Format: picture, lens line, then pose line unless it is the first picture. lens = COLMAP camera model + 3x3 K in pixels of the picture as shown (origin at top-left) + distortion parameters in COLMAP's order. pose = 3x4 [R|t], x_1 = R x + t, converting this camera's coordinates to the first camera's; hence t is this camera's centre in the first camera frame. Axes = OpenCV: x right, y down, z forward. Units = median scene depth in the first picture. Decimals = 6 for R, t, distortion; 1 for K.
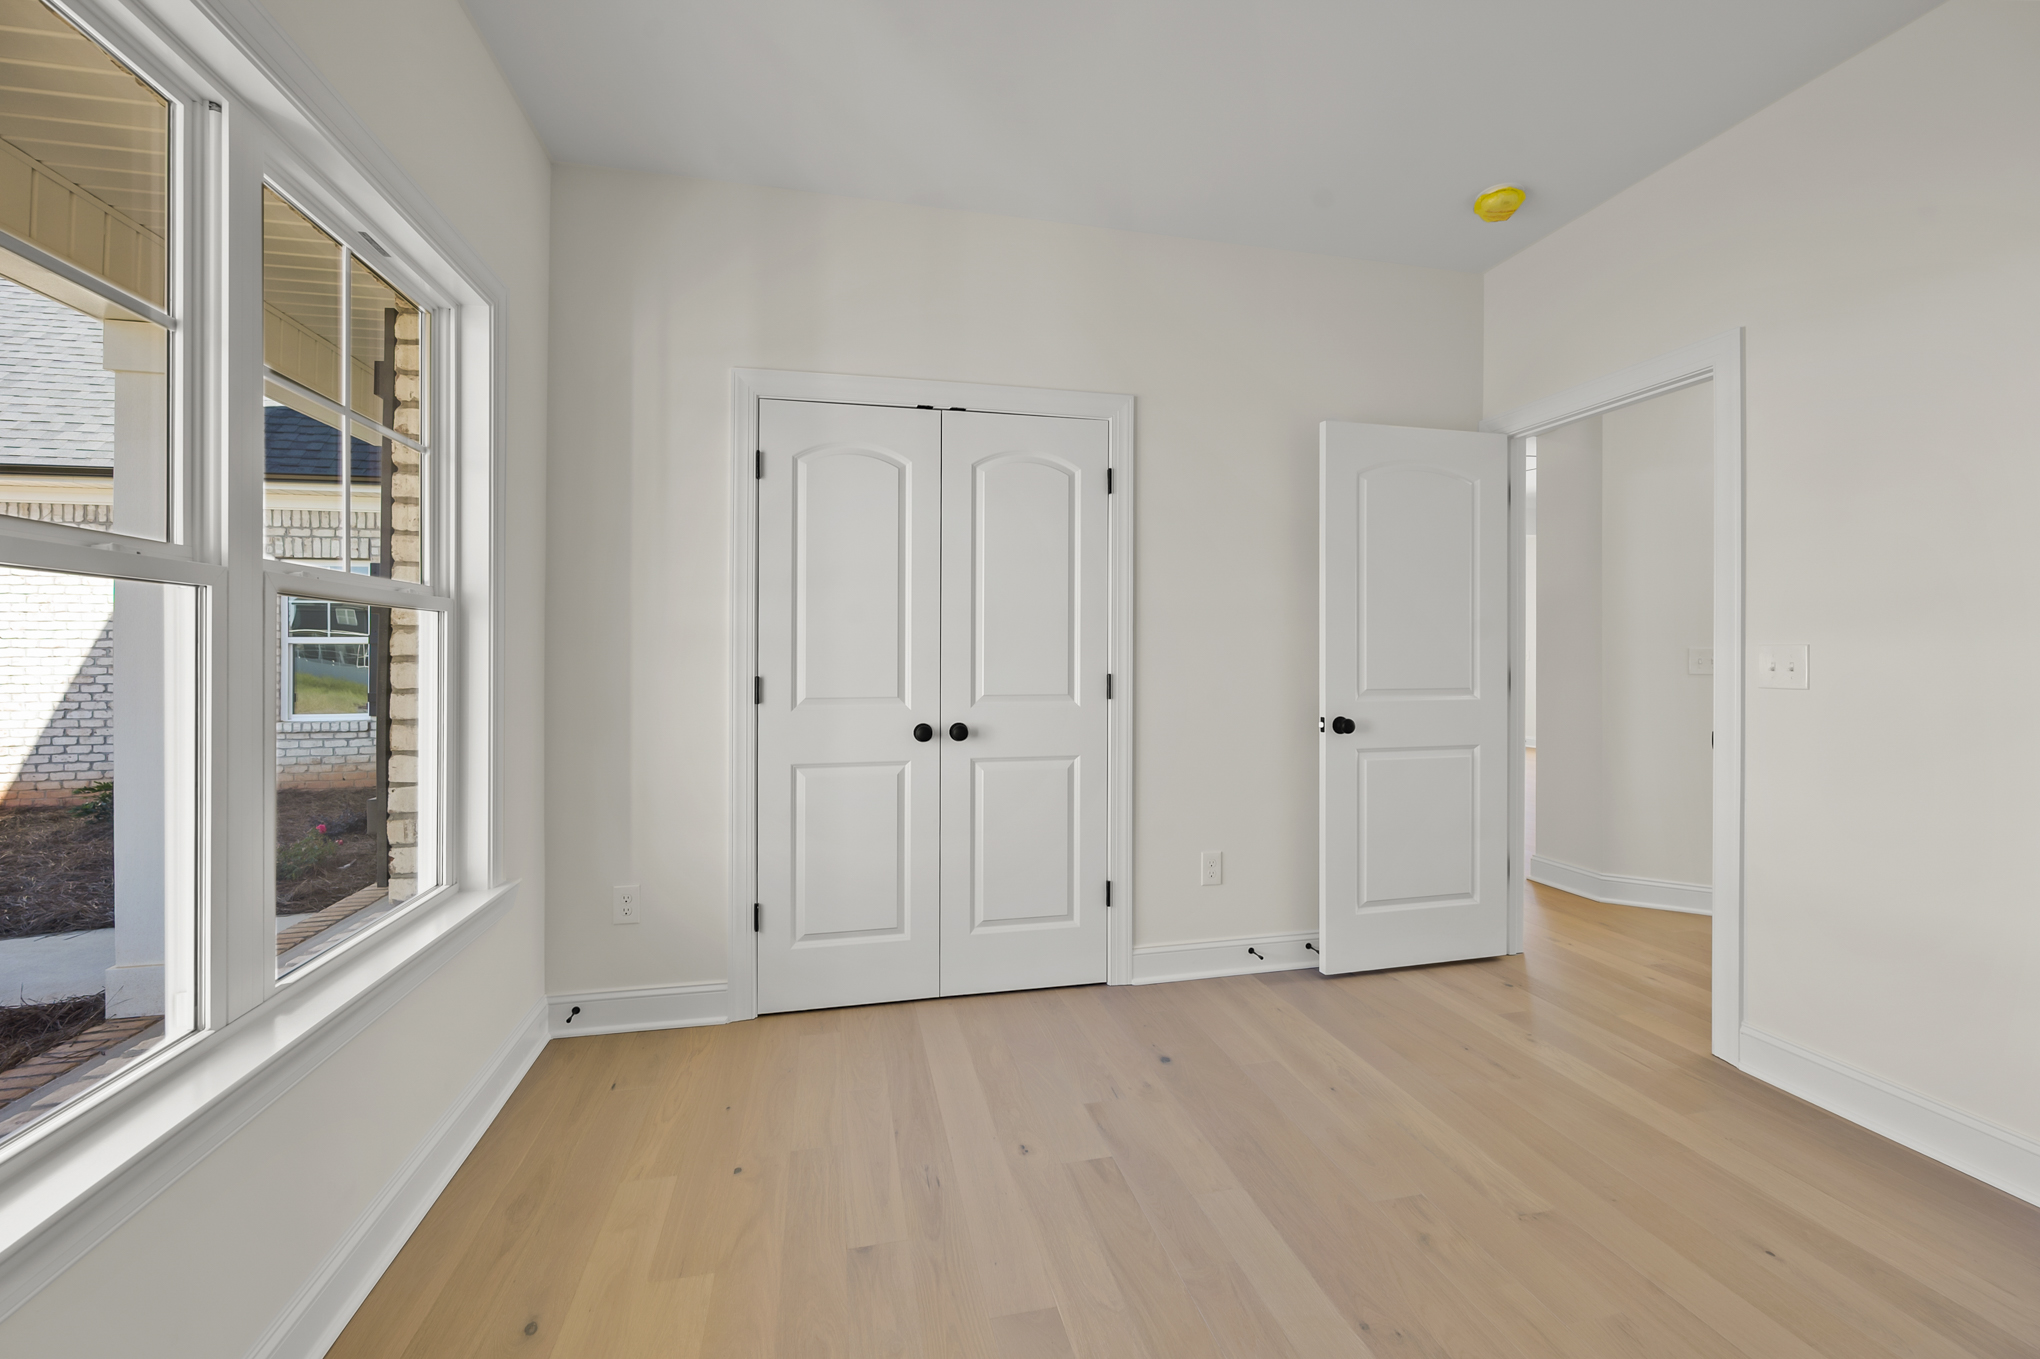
lens RADIAL K [[813.0, 0, 1034.3], [0, 813.0, 653.9], [0, 0, 1]] dist [-0.005420, 0.000744]
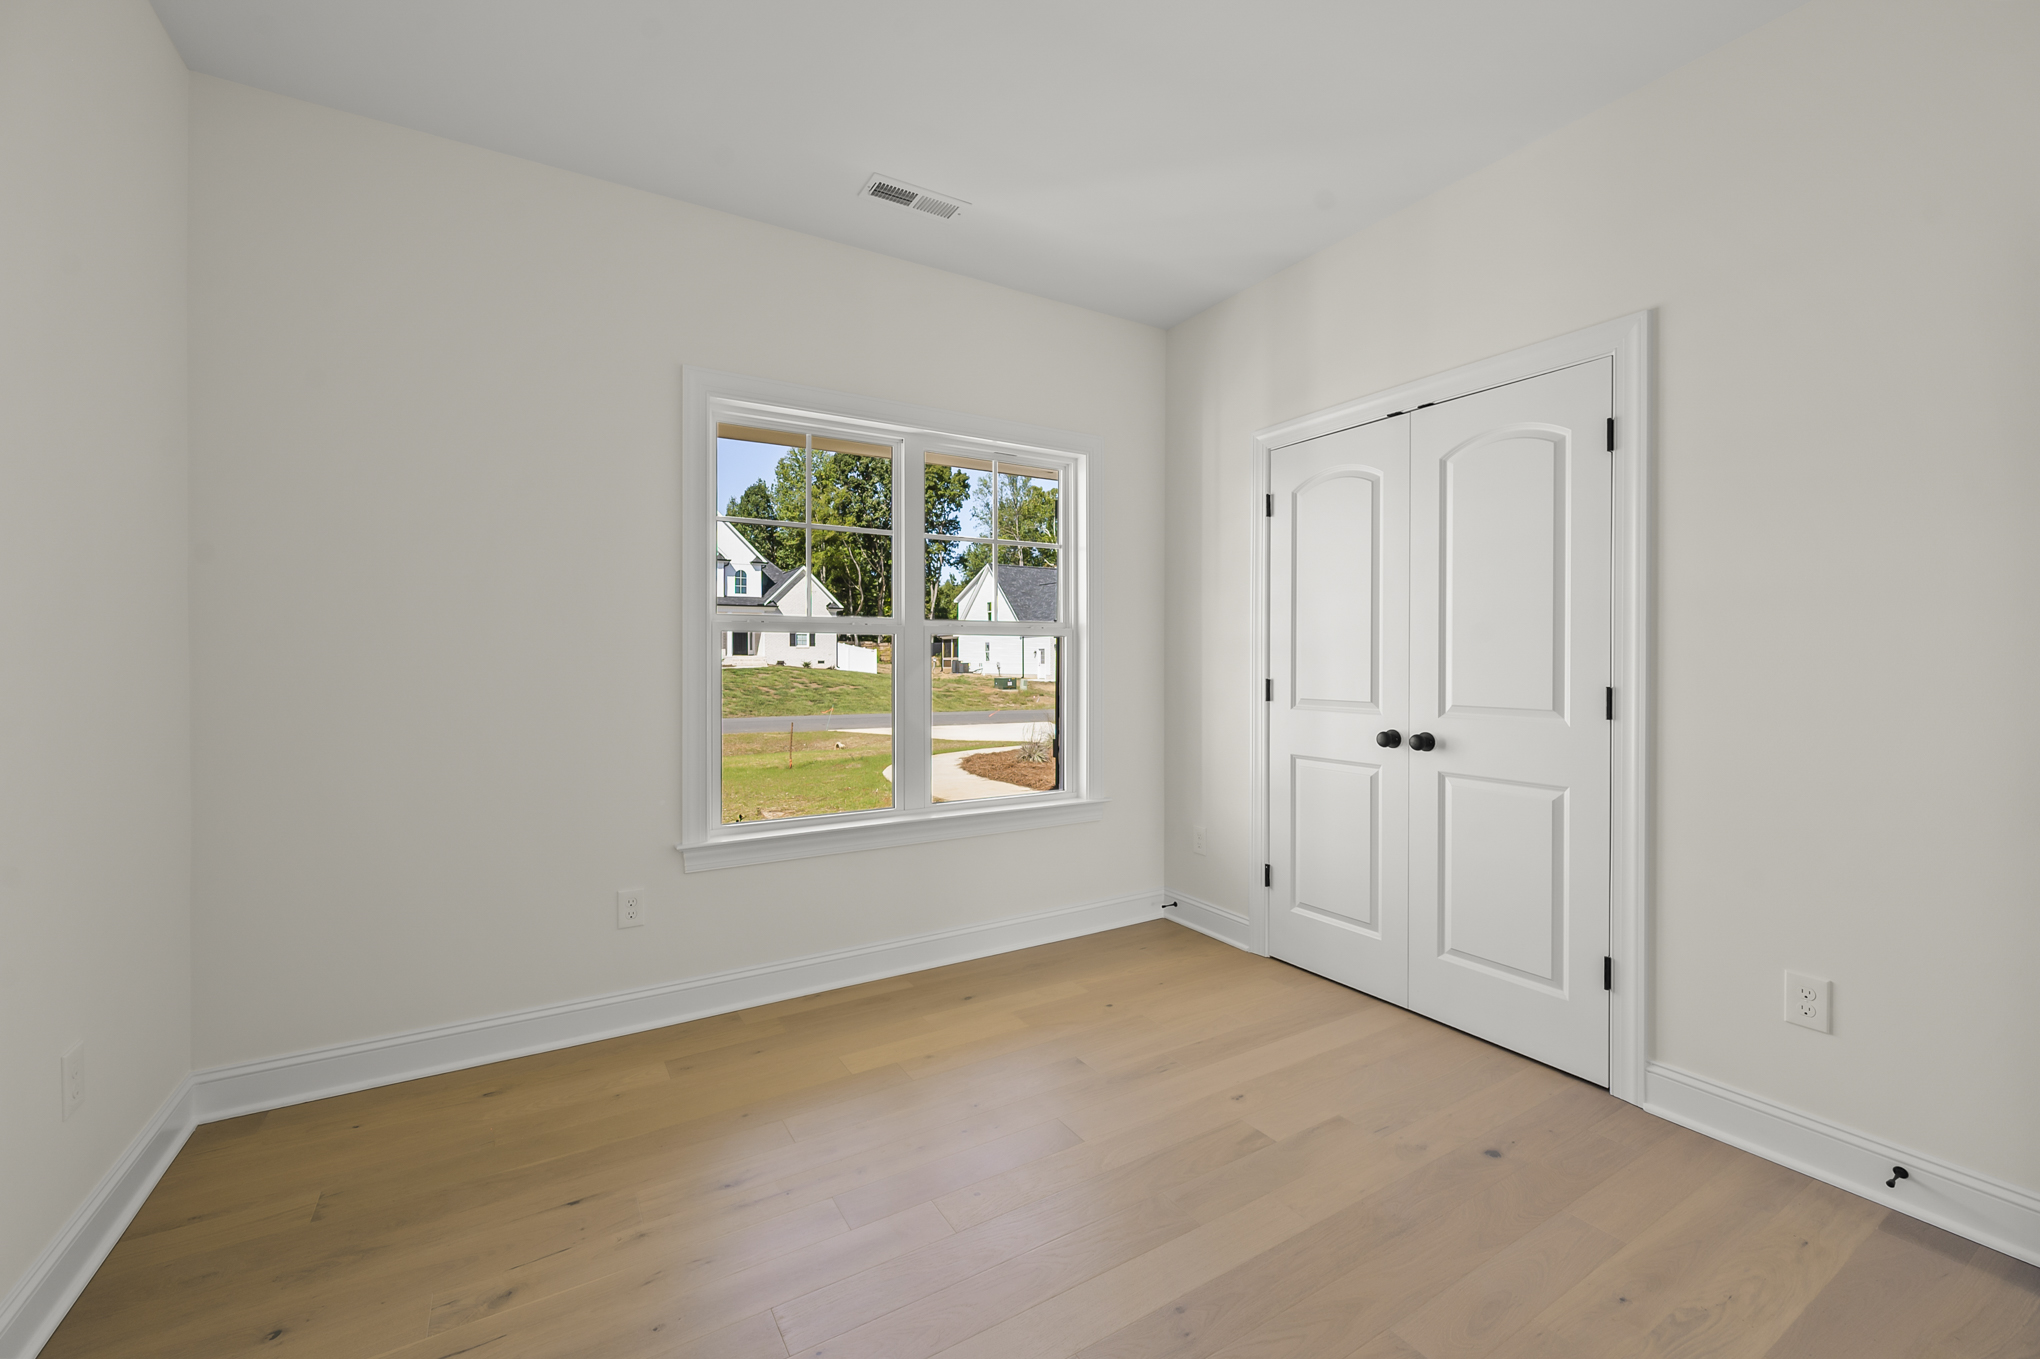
lens RADIAL K [[813.0, 0, 1028.5], [0, 813.0, 668.6], [0, 0, 1]] dist [-0.005420, 0.000744]
pose [[0.333400, 0.010156, -0.942731, 0.661903], [-0.003792, 0.999948, 0.009432, 0.001830], [0.942778, 0.000430, 0.333421, 0.240141]]
